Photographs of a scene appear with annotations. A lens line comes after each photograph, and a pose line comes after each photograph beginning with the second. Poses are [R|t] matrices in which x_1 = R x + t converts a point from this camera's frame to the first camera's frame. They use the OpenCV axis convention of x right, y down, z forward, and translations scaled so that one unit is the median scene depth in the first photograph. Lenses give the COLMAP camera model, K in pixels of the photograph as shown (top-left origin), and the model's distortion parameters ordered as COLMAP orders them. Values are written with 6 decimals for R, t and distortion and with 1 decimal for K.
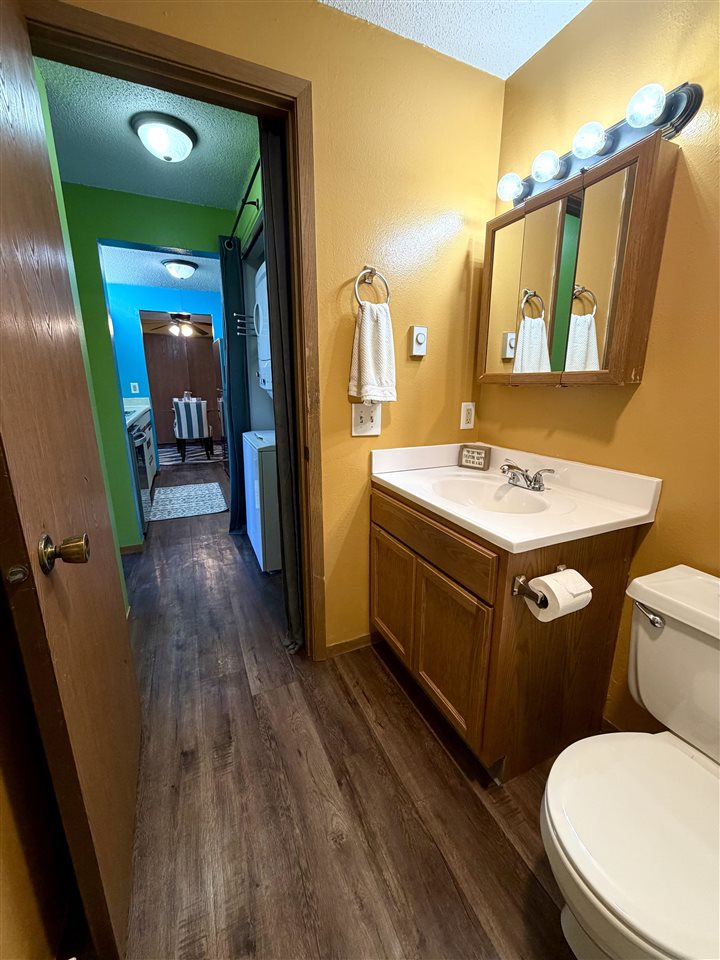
lens RADIAL K [[386.4, 0, 354.8], [0, 386.4, 480.7], [0, 0, 1]] dist [0.000092, 0.000020]
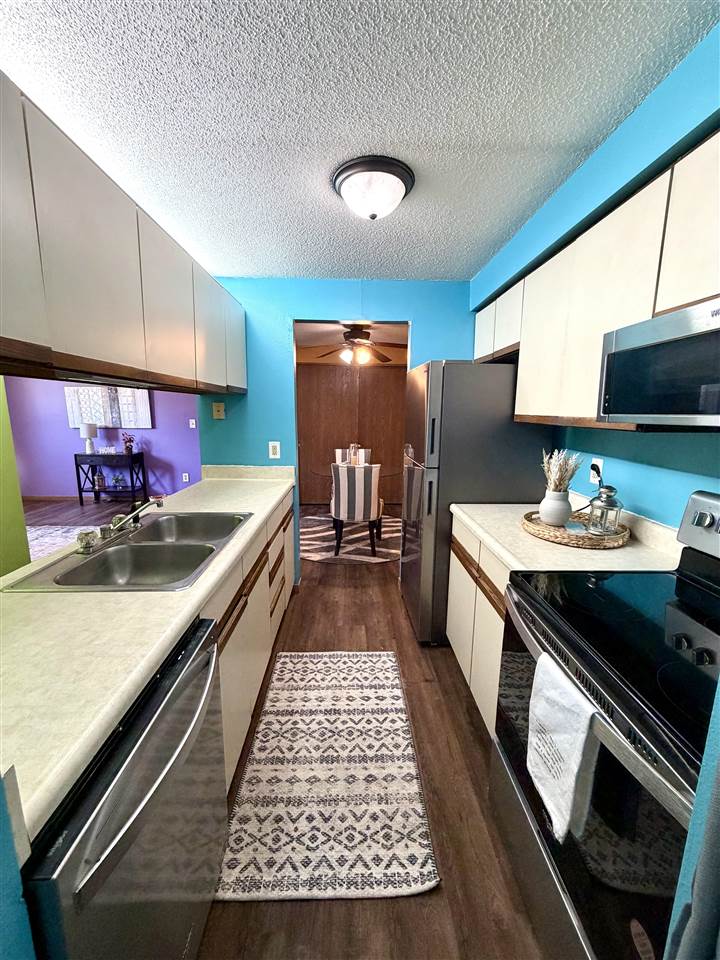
lens RADIAL K [[386.4, 0, 360.2], [0, 386.4, 477.9], [0, 0, 1]] dist [0.000092, 0.000020]
pose [[0.928060, 0.074787, -0.364845, -0.184773], [-0.102556, 0.993075, -0.057307, -0.146164], [0.358033, 0.090601, 0.929303, 0.408203]]
